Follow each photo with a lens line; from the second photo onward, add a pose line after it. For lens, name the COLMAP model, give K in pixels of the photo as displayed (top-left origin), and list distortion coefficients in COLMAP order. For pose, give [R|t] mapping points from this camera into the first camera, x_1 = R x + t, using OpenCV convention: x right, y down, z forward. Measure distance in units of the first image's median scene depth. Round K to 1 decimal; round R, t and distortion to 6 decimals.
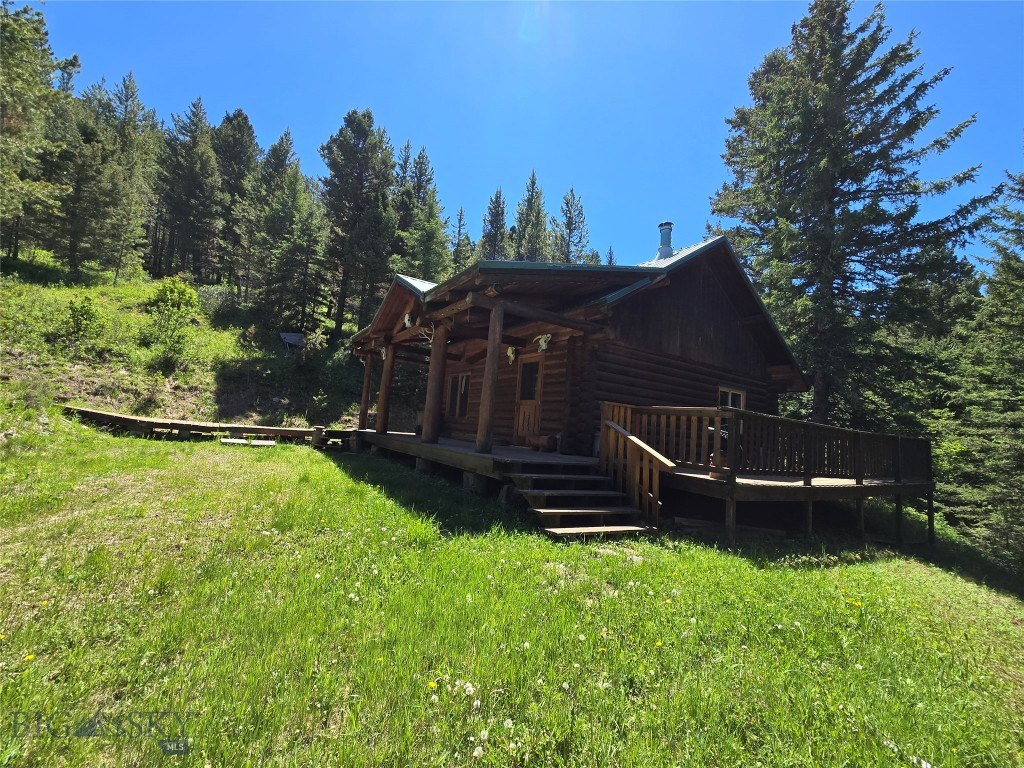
lens RADIAL K [[409.2, 0, 512.0], [0, 409.2, 384.0], [0, 0, 1]] dist [-0.002117, -0.000609]
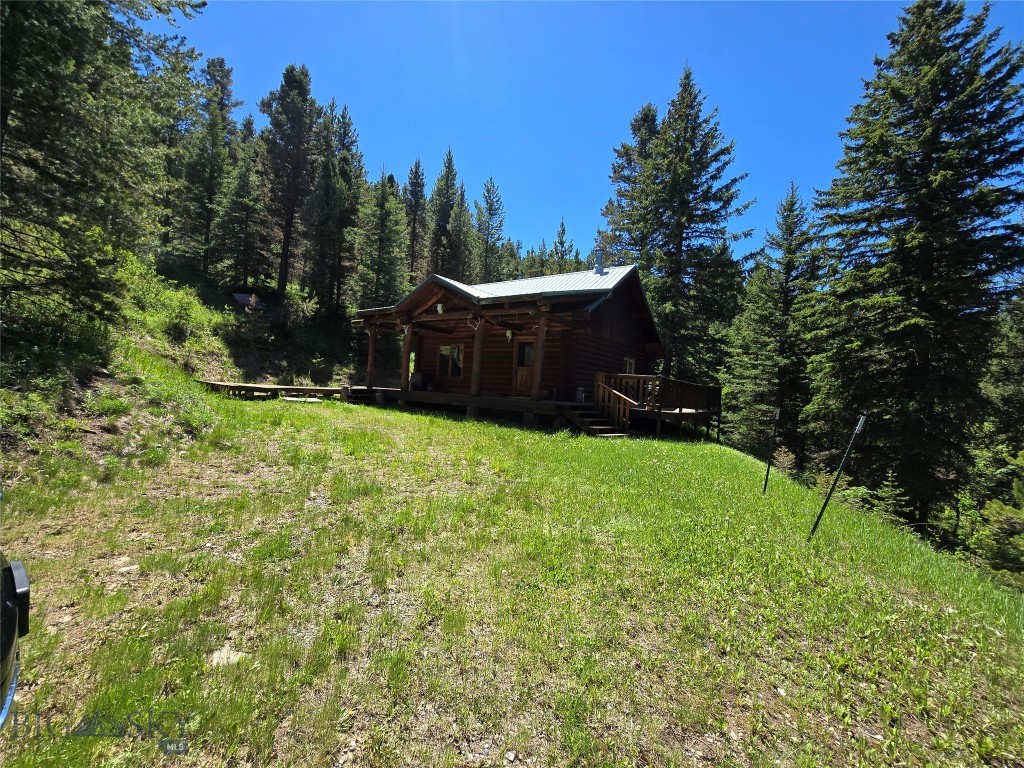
lens RADIAL K [[401.2, 0, 506.5], [0, 401.2, 380.9], [0, 0, 1]] dist [0.000737, 0.000086]
pose [[0.941459, -0.014250, 0.336826, -0.444176], [-0.024649, 0.993523, 0.110929, -0.061596], [-0.336225, -0.112737, 0.935010, -0.322628]]
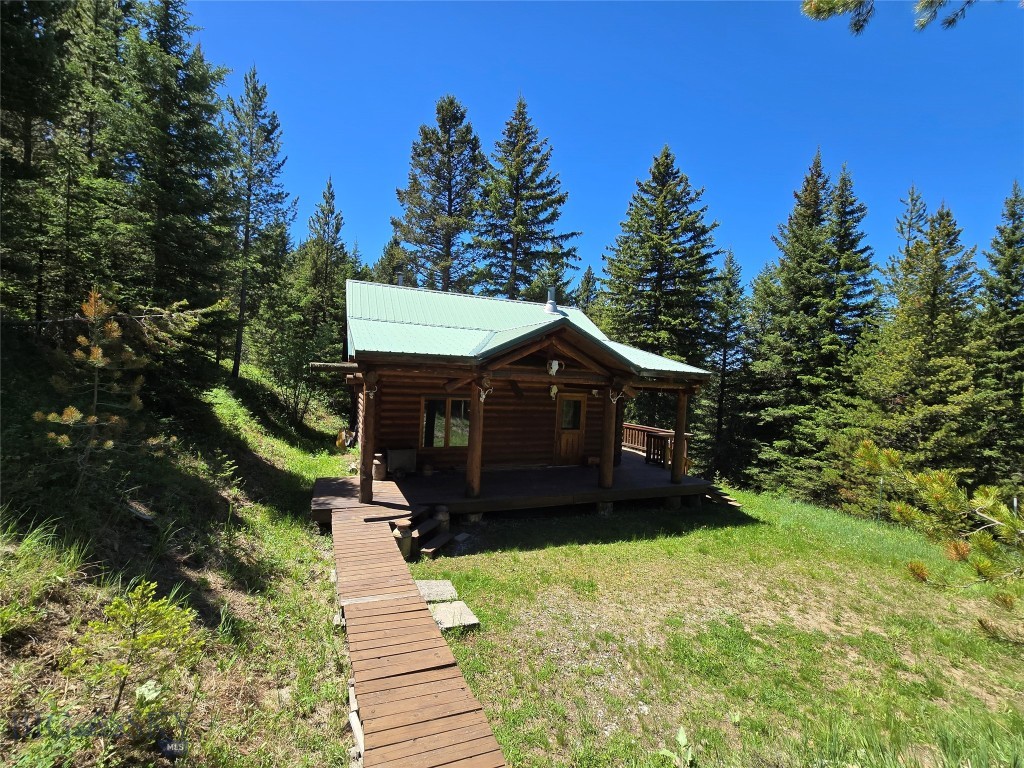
lens RADIAL K [[414.1, 0, 493.1], [0, 414.1, 380.3], [0, 0, 1]] dist [-0.000459, -0.000034]
pose [[0.223584, -0.074864, 0.971805, -1.056598], [-0.131988, 0.985536, 0.106289, -0.182979], [-0.965707, -0.152031, 0.210469, 0.821833]]
